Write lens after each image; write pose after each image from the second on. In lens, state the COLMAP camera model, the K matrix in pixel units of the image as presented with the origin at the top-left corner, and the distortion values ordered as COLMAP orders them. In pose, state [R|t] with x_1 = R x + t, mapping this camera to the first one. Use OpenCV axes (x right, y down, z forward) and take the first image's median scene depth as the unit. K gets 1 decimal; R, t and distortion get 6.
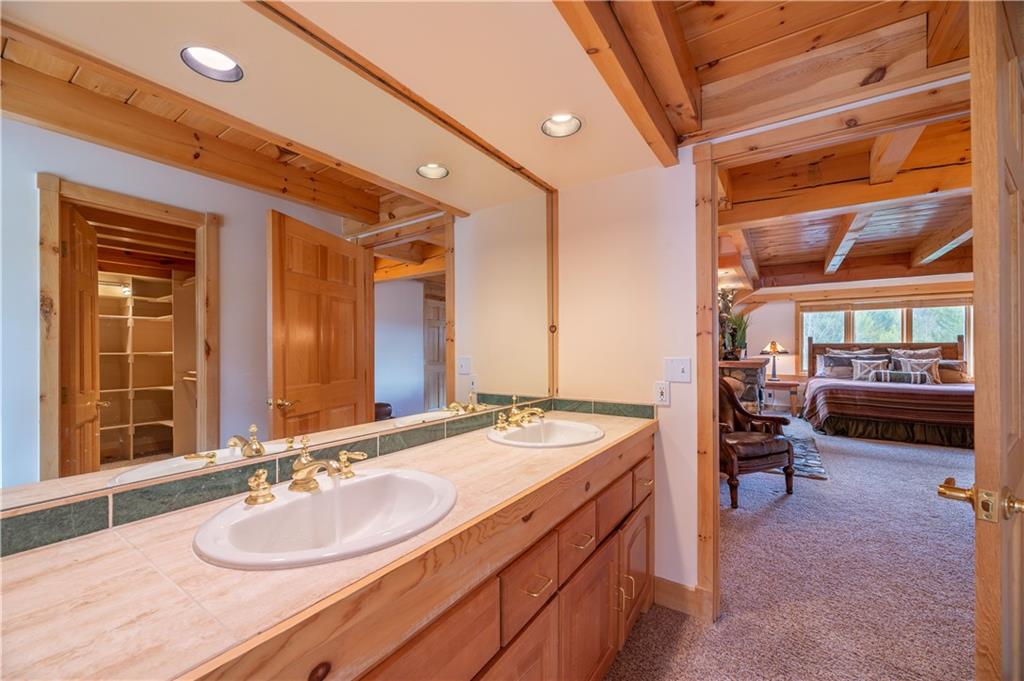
lens RADIAL K [[410.3, 0, 501.4], [0, 410.3, 347.9], [0, 0, 1]] dist [-0.001461, -0.000338]
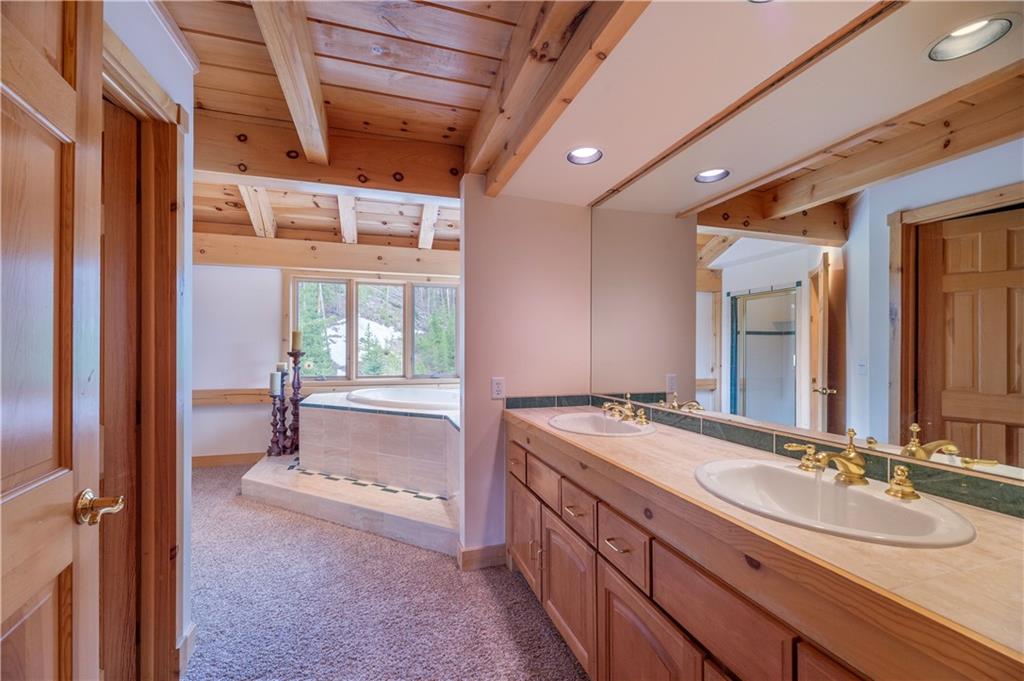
lens RADIAL K [[410.3, 0, 501.4], [0, 410.3, 347.9], [0, 0, 1]] dist [-0.001461, -0.000338]
pose [[-0.624584, 0.003954, -0.780948, 0.794226], [0.004386, 0.999989, 0.001556, -0.004274], [0.780945, -0.002454, -0.624594, 0.976461]]
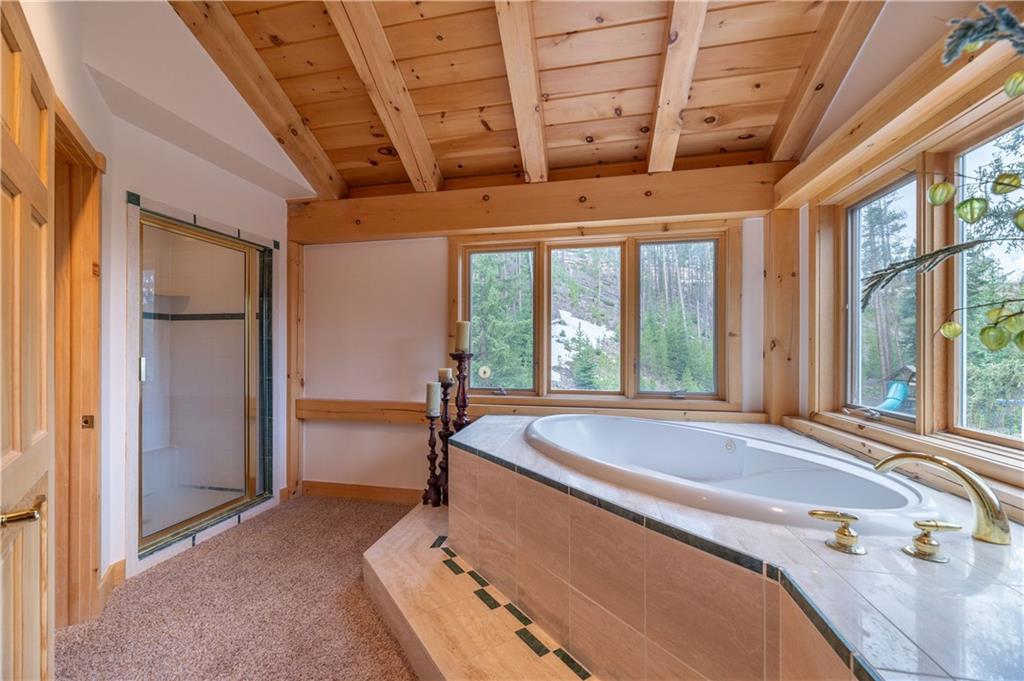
lens RADIAL K [[410.3, 0, 501.4], [0, 410.3, 347.9], [0, 0, 1]] dist [-0.001461, -0.000338]
pose [[-0.924831, 0.004425, -0.380352, 0.493883], [0.005038, 0.999987, -0.000615, -0.002305], [0.380344, -0.002485, -0.924842, 0.573709]]
